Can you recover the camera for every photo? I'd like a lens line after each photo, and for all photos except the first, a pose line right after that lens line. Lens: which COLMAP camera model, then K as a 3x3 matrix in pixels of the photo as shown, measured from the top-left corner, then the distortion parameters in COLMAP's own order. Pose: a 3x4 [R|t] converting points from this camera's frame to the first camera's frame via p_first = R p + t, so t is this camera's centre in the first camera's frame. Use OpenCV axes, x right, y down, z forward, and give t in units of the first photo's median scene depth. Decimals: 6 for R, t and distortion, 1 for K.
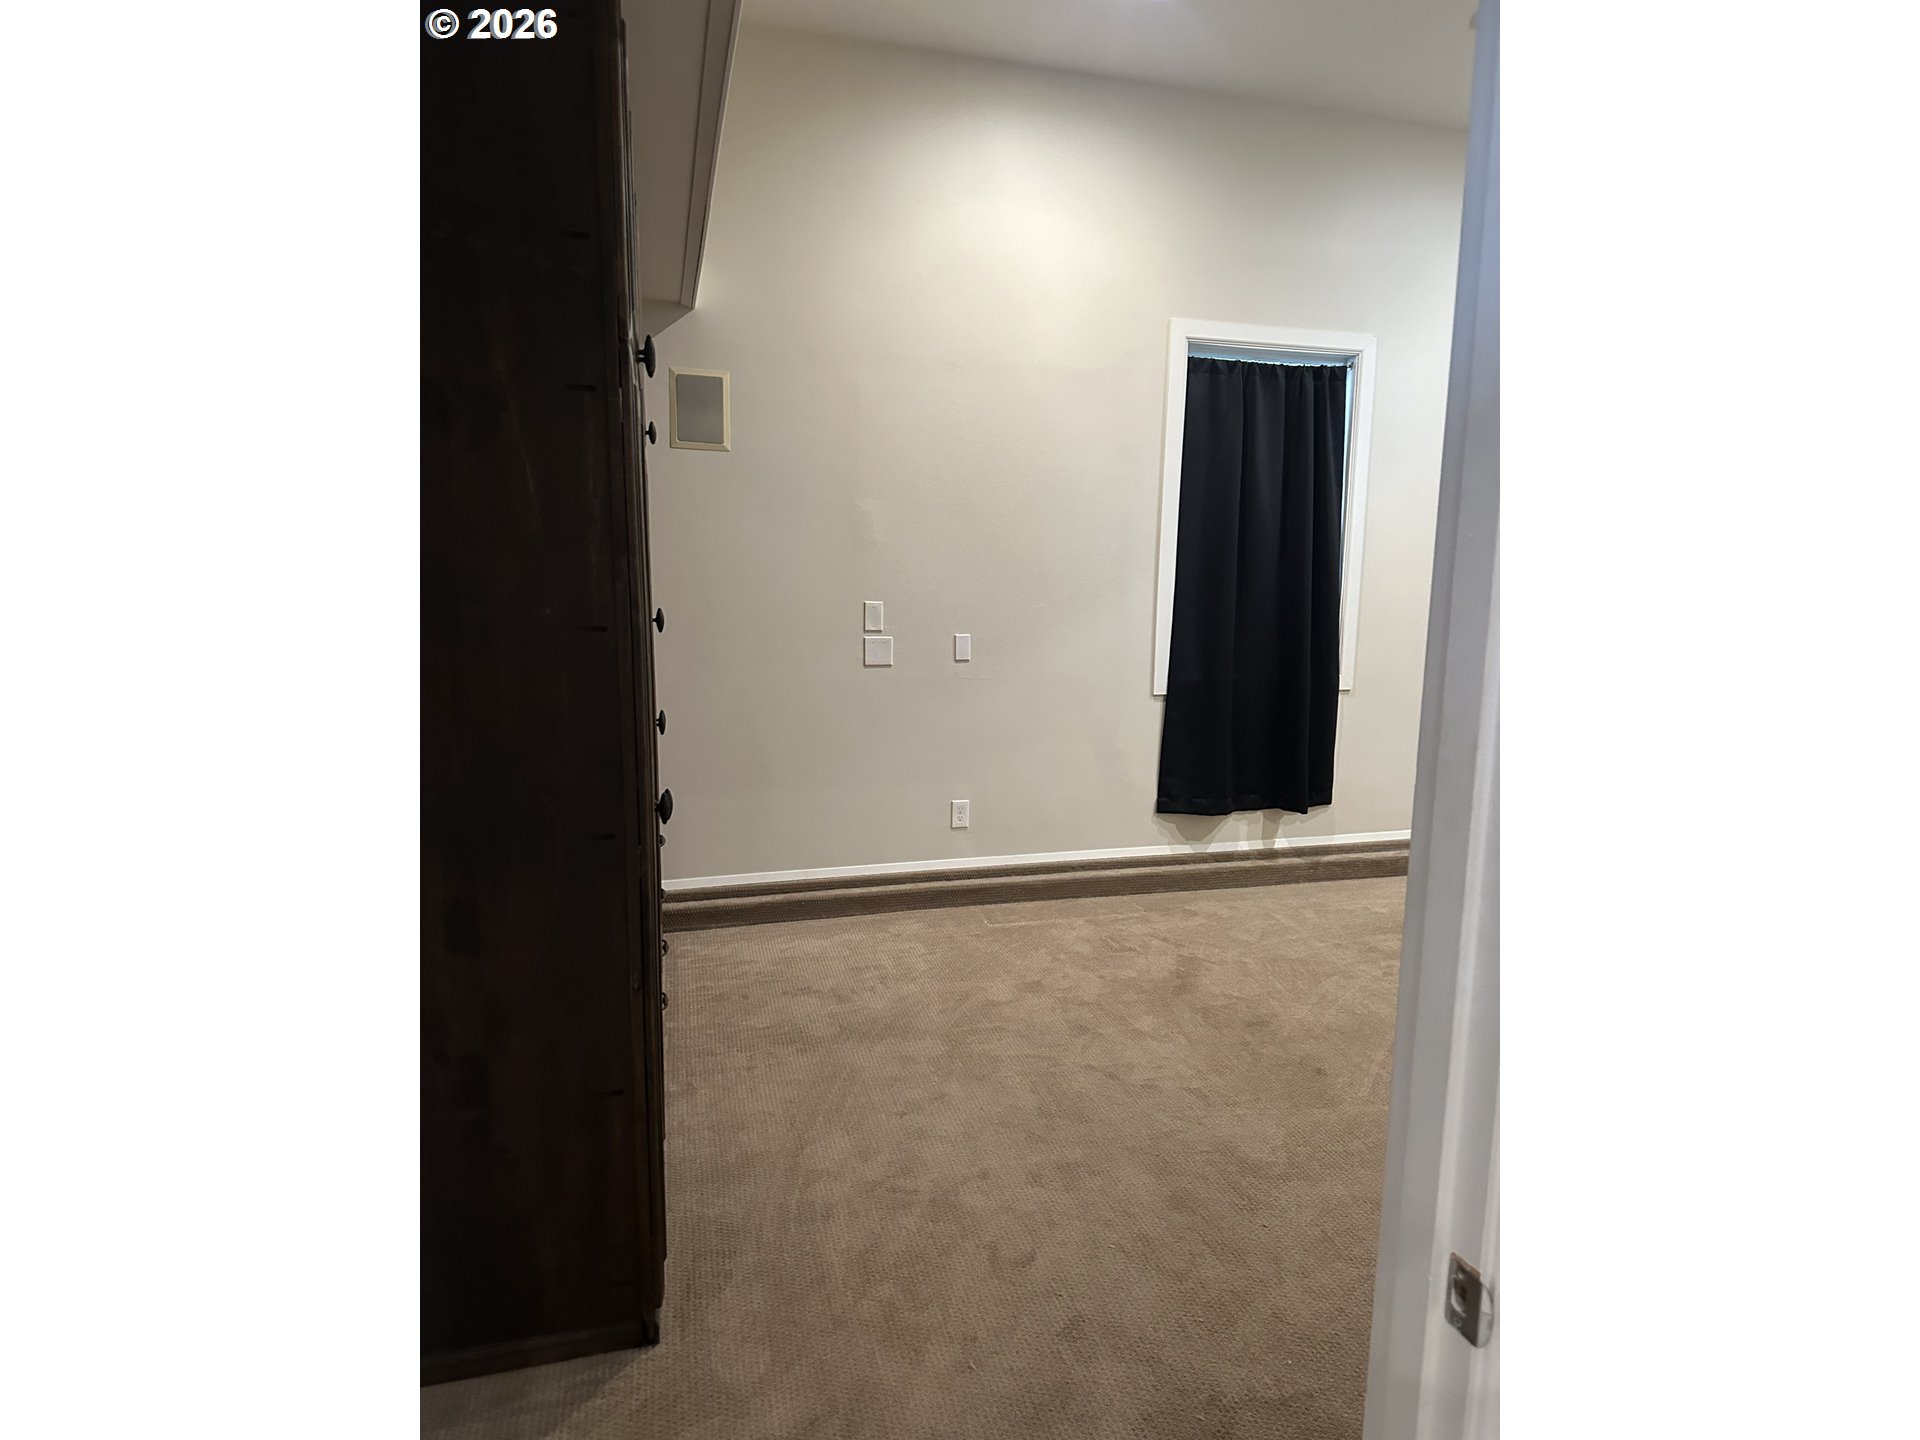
lens RADIAL K [[1086.5, 0, 960.0], [0, 1086.5, 720.0], [0, 0, 1]] dist [0.063890, -0.000673]
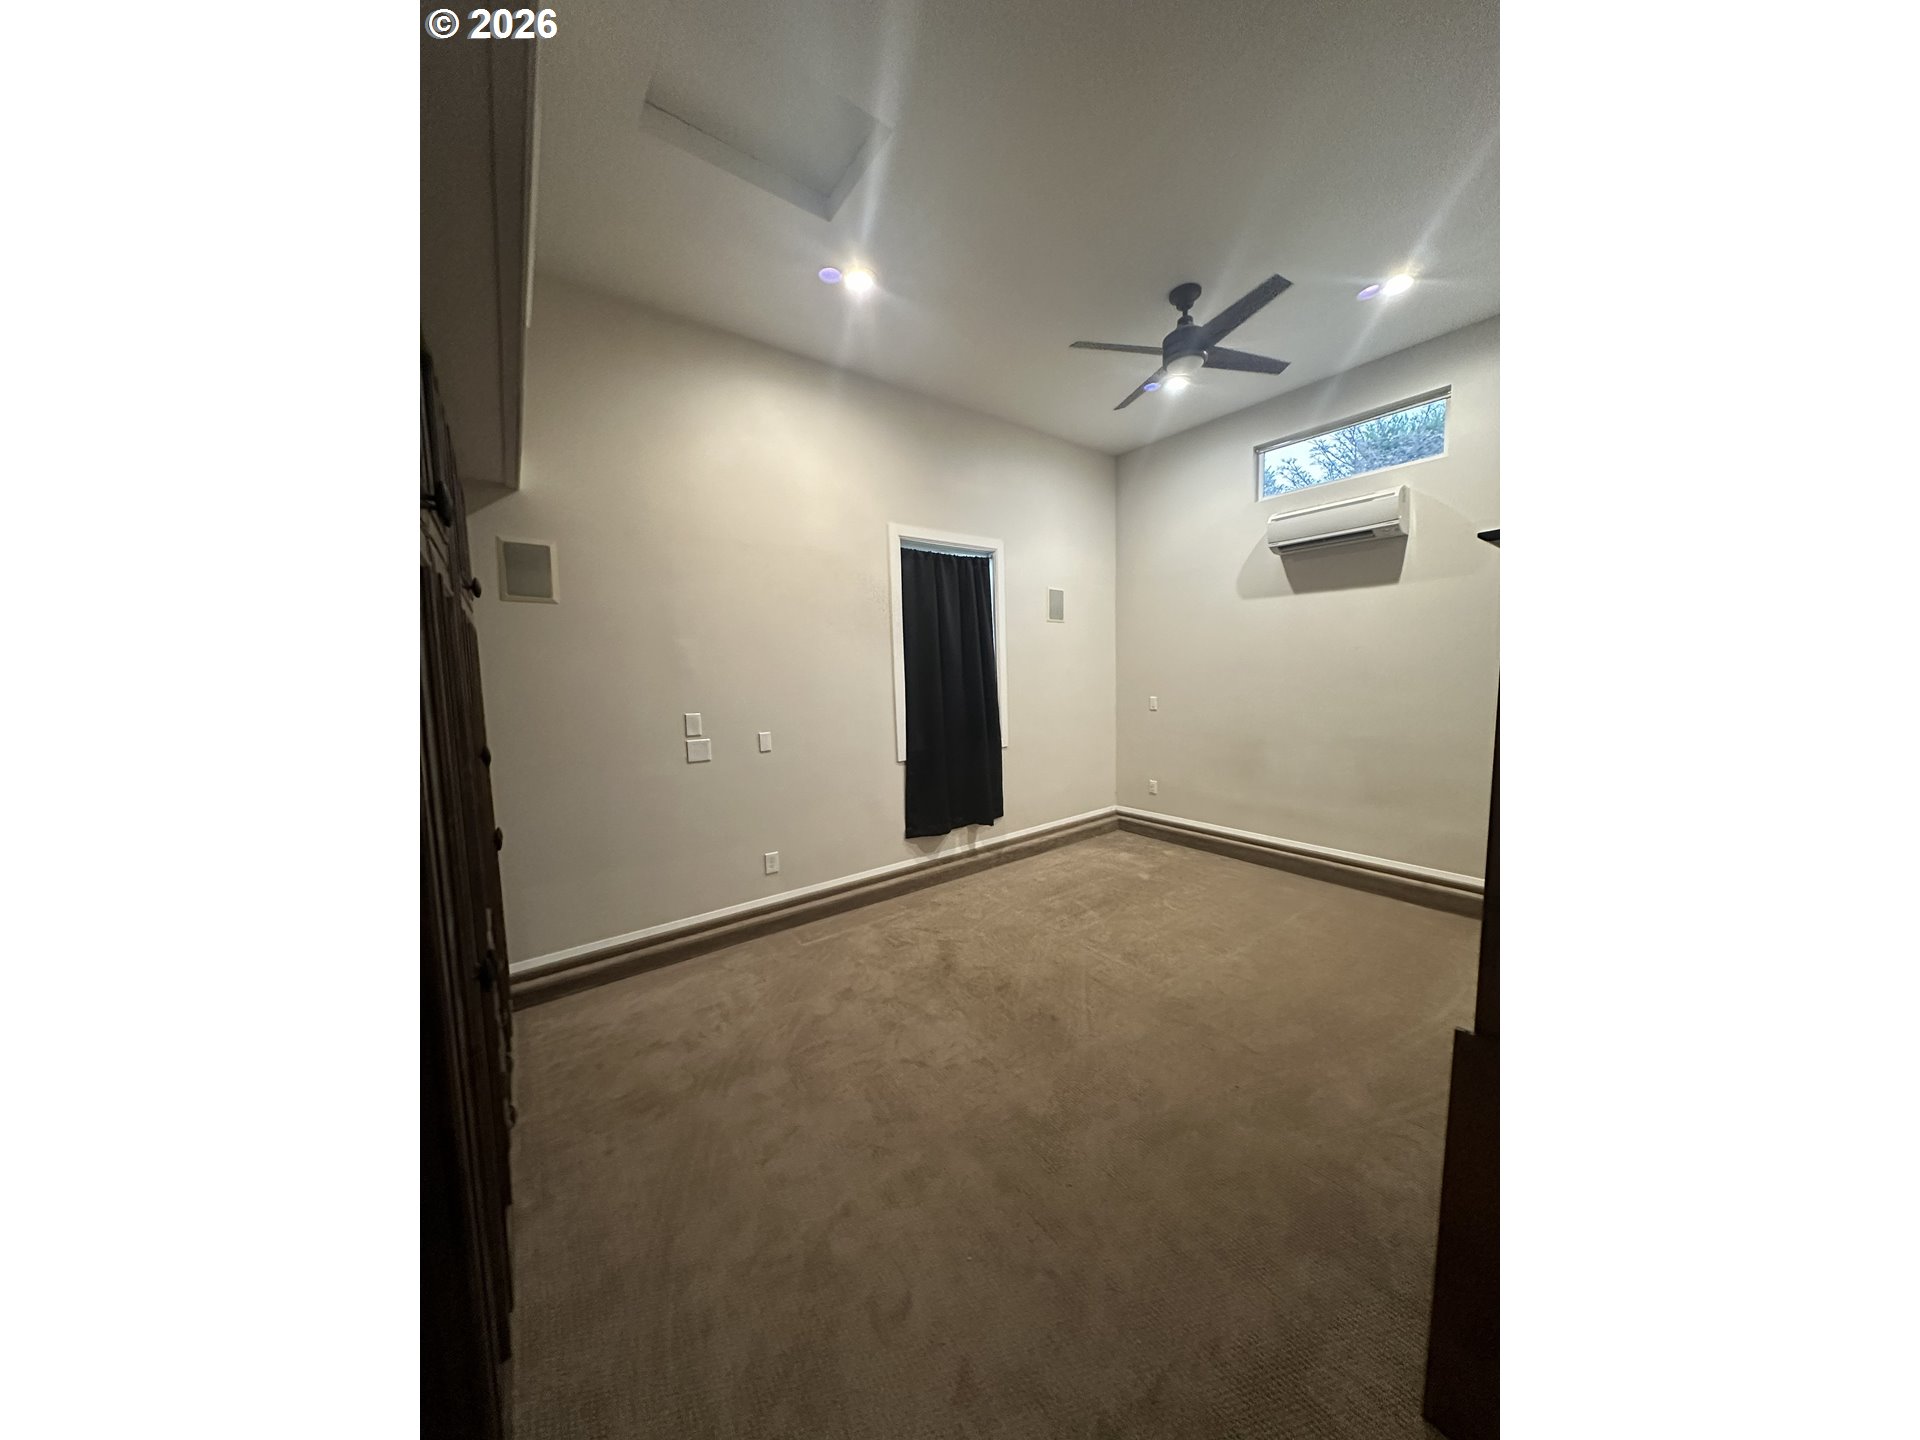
lens RADIAL K [[585.6, 0, 966.7], [0, 585.6, 710.2], [0, 0, 1]] dist [0.013199, -0.000024]
pose [[0.923919, -0.063962, 0.377203, -0.043809], [0.087955, 0.995029, -0.046710, -0.054543], [-0.372340, 0.076333, 0.924952, 0.222071]]
